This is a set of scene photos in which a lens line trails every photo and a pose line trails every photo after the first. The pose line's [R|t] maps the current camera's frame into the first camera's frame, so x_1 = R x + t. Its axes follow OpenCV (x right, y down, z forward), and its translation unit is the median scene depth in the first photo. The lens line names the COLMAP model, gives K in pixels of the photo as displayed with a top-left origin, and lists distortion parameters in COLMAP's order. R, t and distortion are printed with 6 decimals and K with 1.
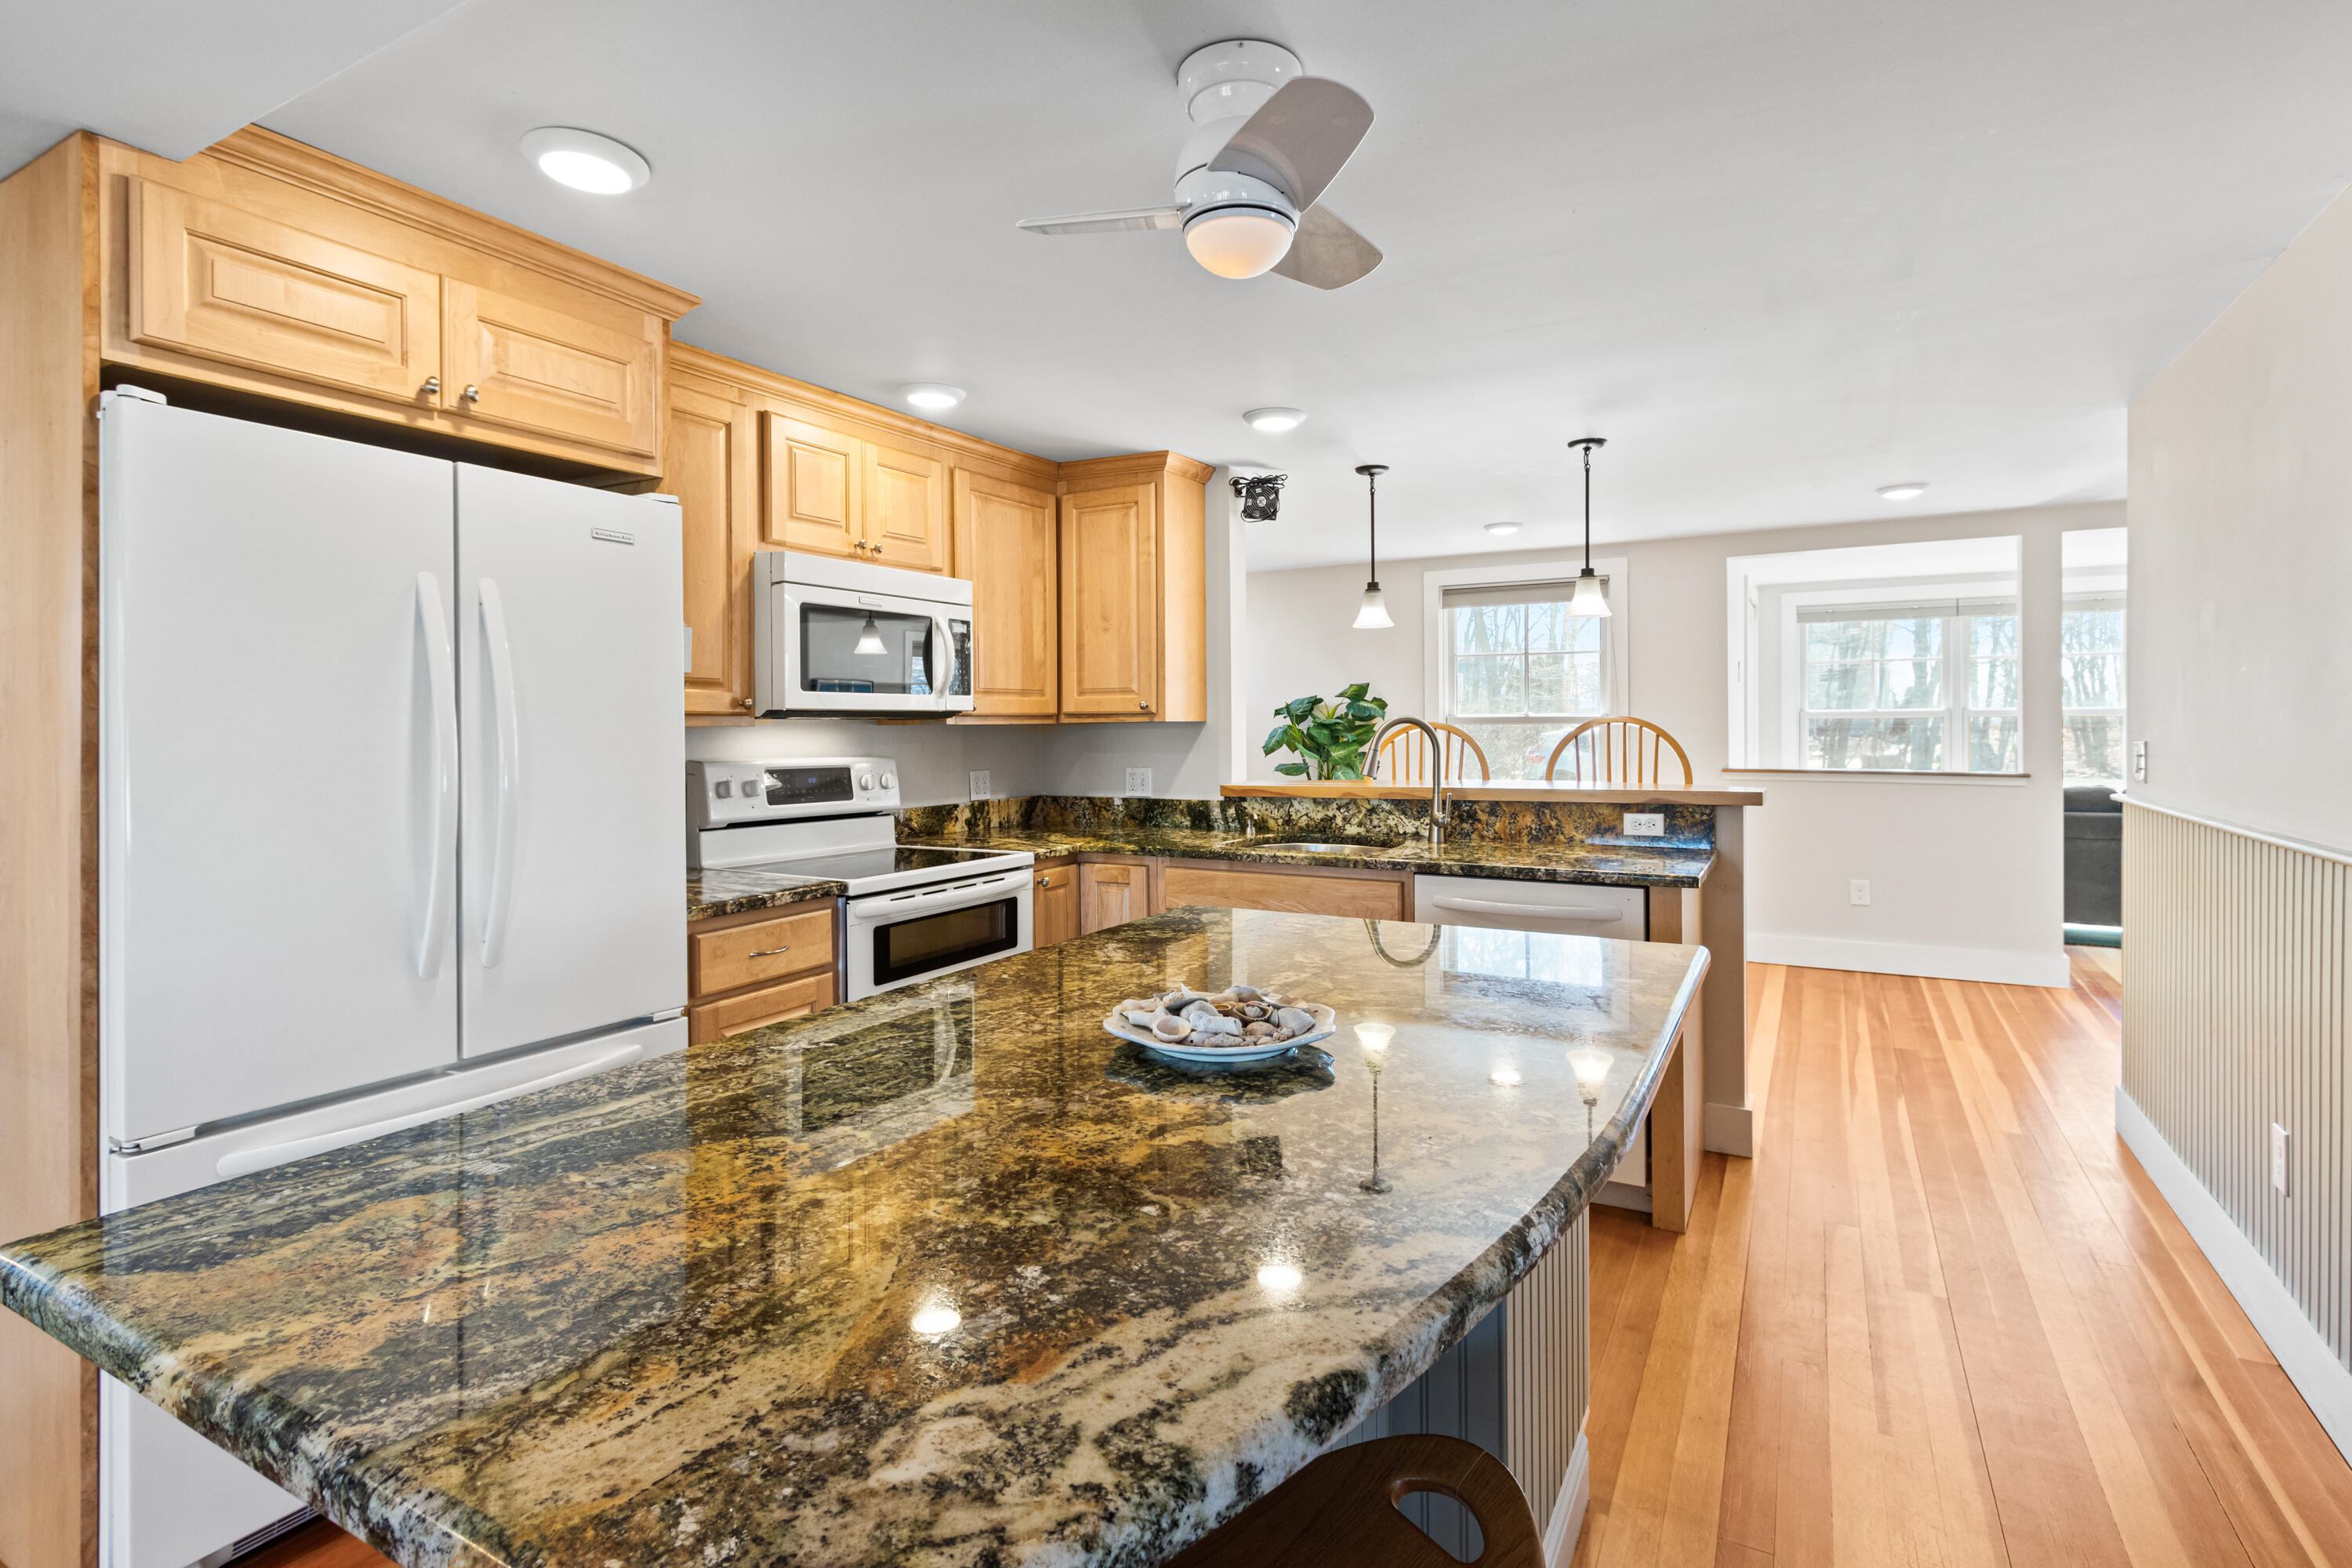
lens RADIAL K [[1128.5, 0, 1173.6], [0, 1128.5, 733.0], [0, 0, 1]] dist [0.002759, 0.000142]
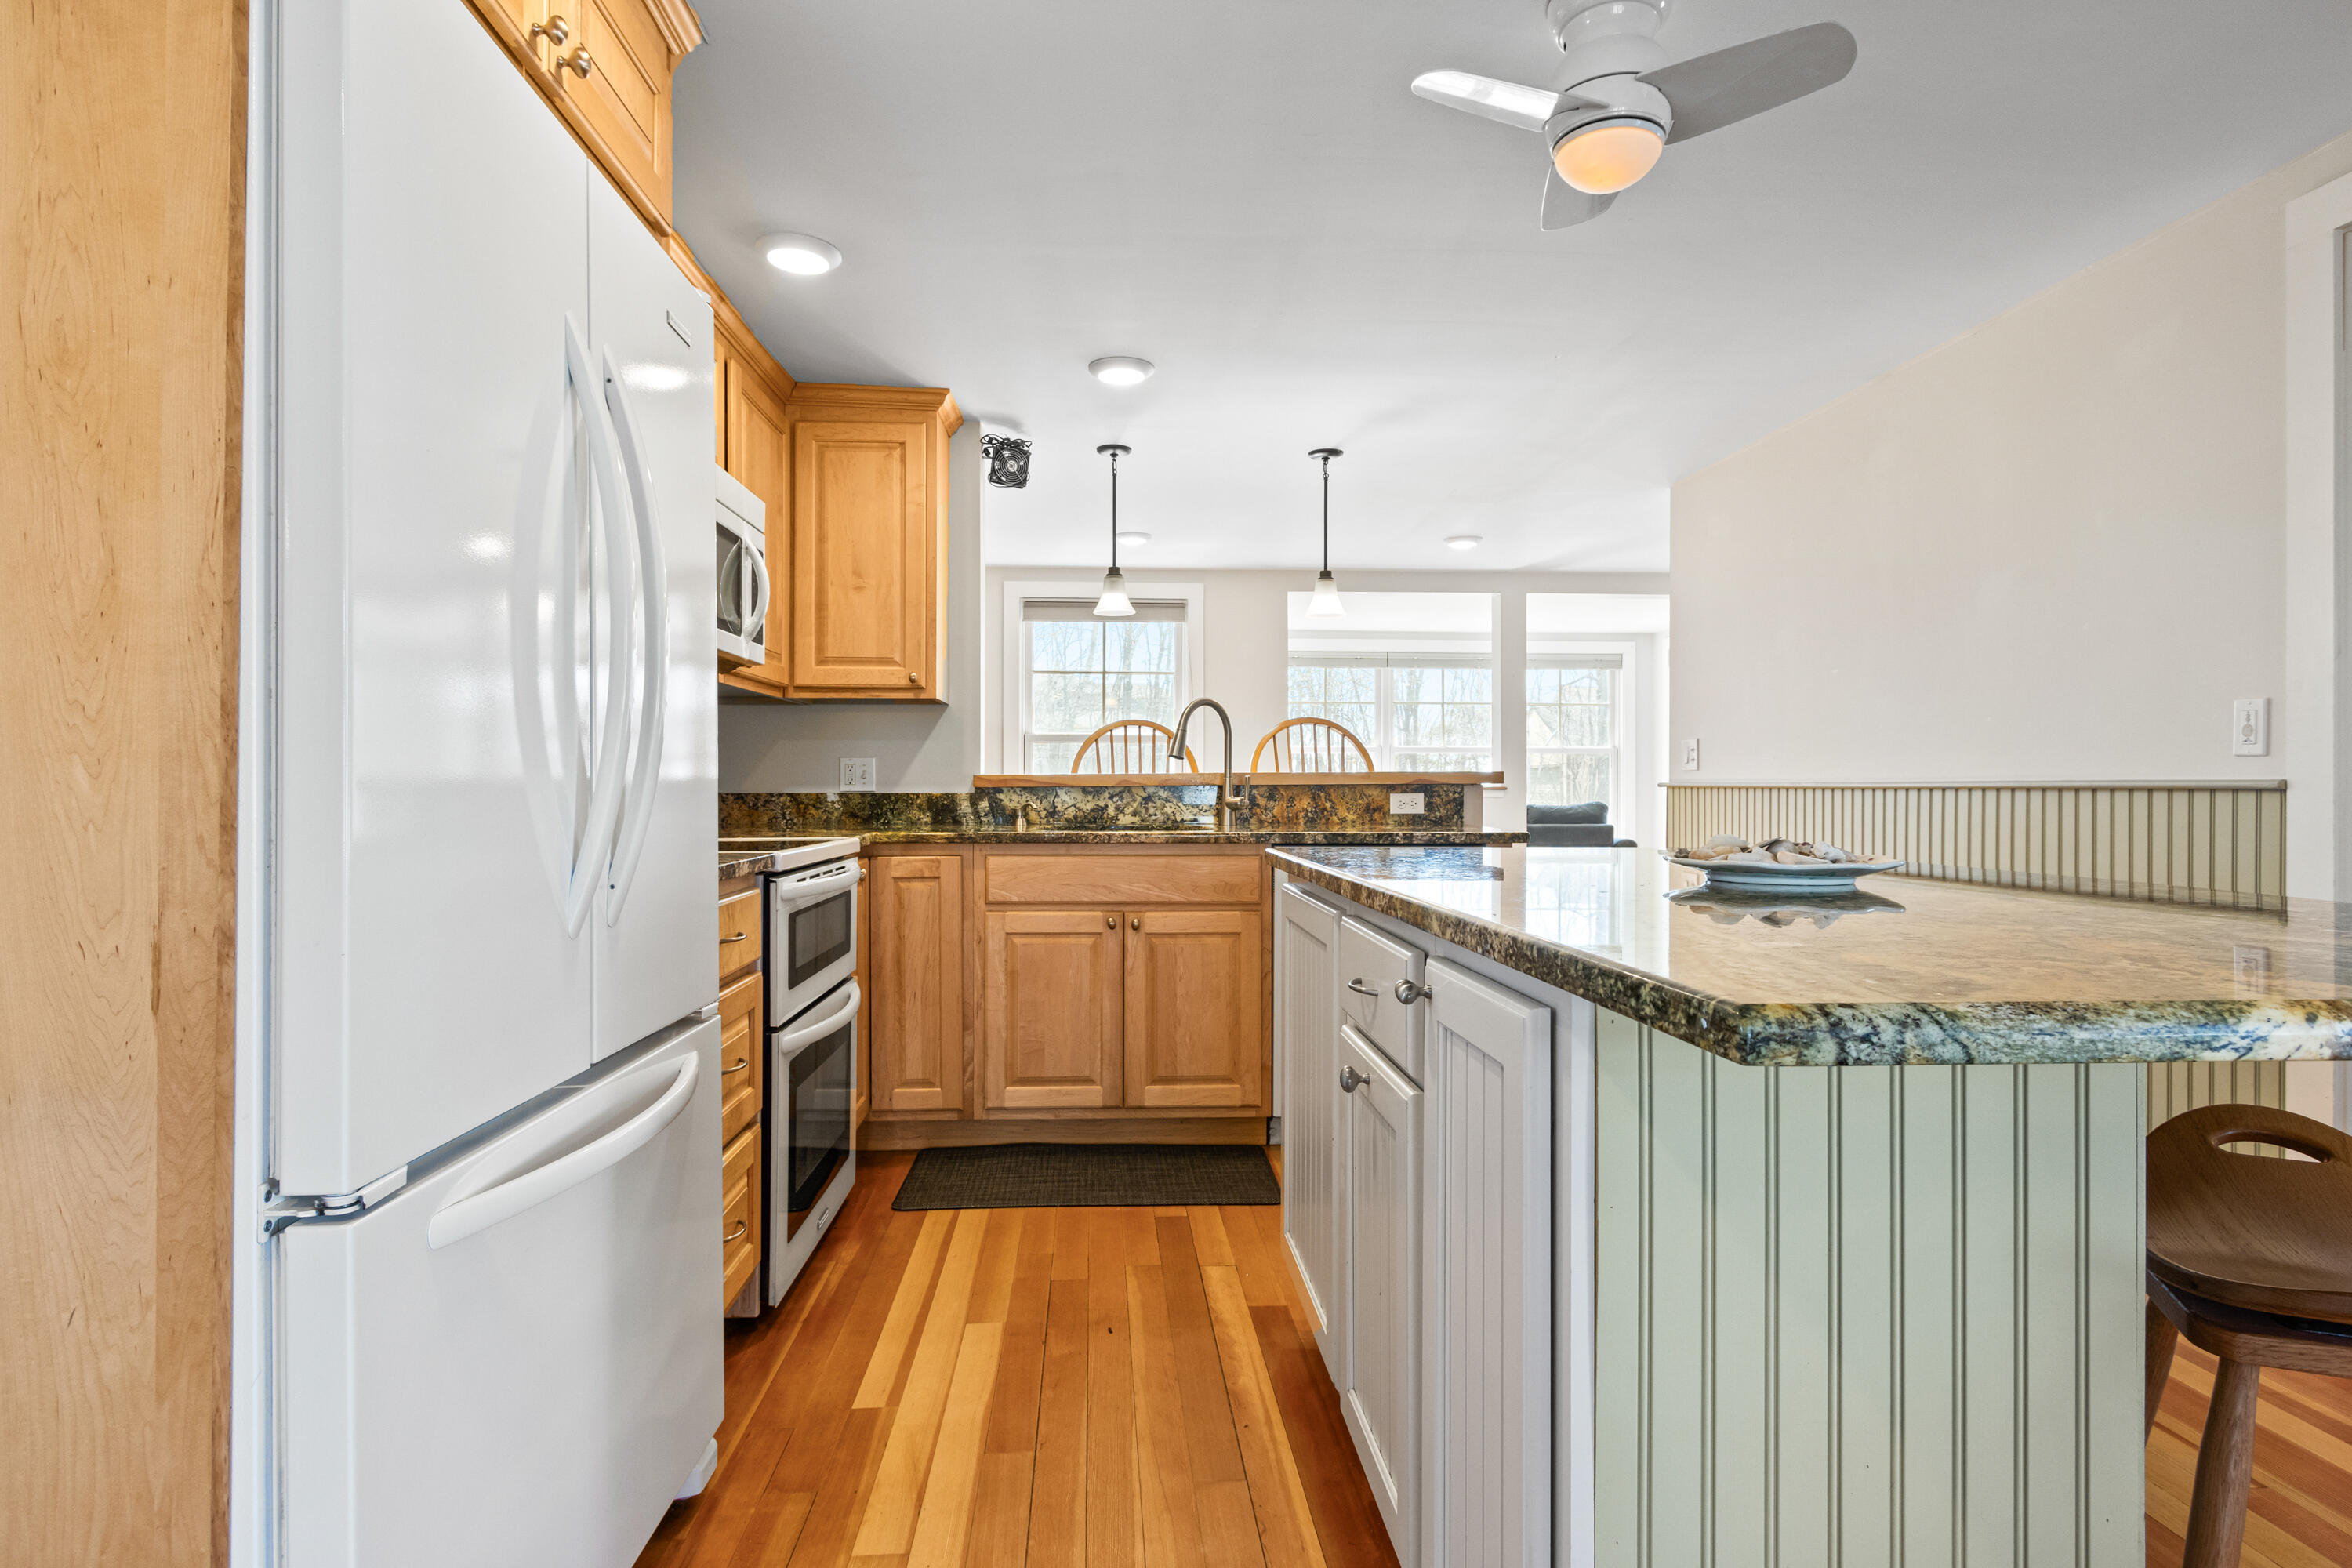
lens RADIAL K [[1213.8, 0, 1172.1], [0, 1213.8, 779.4], [0, 0, 1]] dist [-0.001619, -0.000059]
pose [[0.844125, 0.010649, 0.536041, -0.344886], [-0.004271, 0.999905, -0.013137, 0.062314], [-0.536130, 0.008799, 0.844090, 0.105838]]
